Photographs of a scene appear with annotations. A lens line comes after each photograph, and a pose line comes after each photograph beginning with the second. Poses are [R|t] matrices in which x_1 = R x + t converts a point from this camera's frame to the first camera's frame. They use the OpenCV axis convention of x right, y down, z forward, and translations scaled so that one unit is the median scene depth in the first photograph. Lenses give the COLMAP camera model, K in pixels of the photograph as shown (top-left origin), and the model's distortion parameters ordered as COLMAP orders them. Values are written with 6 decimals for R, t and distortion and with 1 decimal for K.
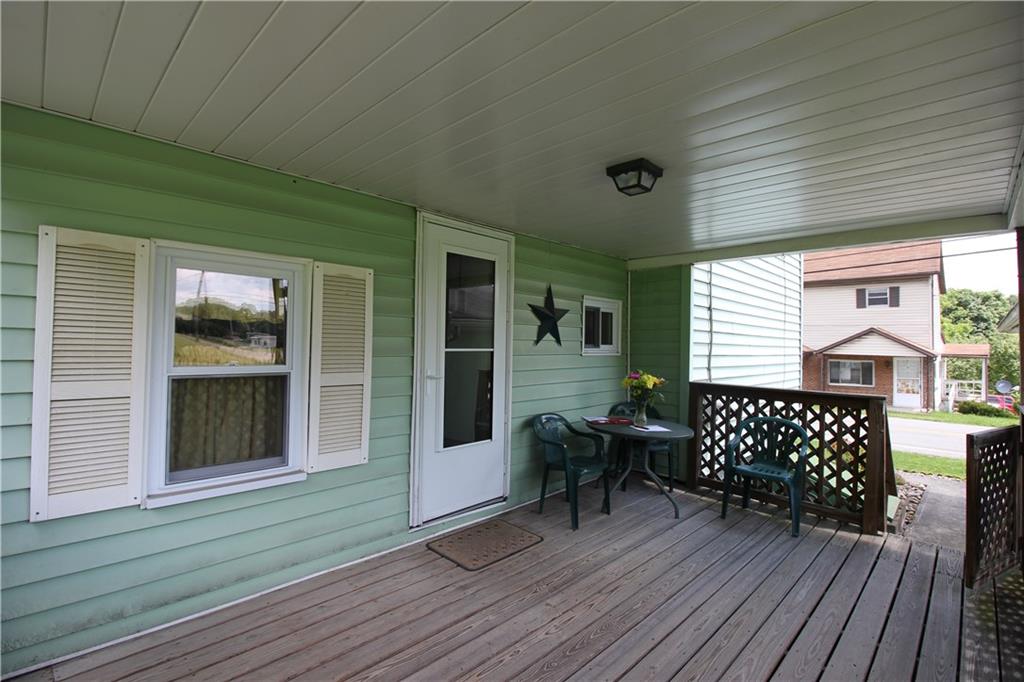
lens RADIAL K [[478.9, 0, 512.0], [0, 478.9, 341.0], [0, 0, 1]] dist [-0.027172, -0.000349]
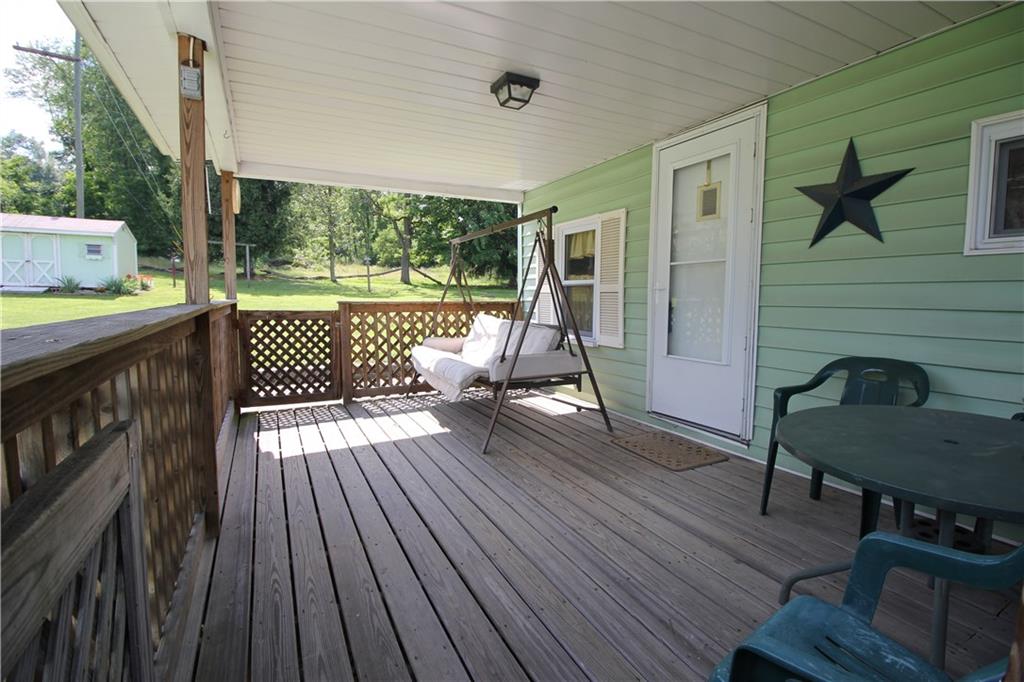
lens RADIAL K [[478.9, 0, 512.0], [0, 478.9, 341.0], [0, 0, 1]] dist [-0.027172, -0.000349]
pose [[-0.324775, 0.083725, -0.942078, 1.044365], [0.013457, 0.996382, 0.083913, 0.100625], [0.945695, 0.014575, -0.324727, 1.050267]]
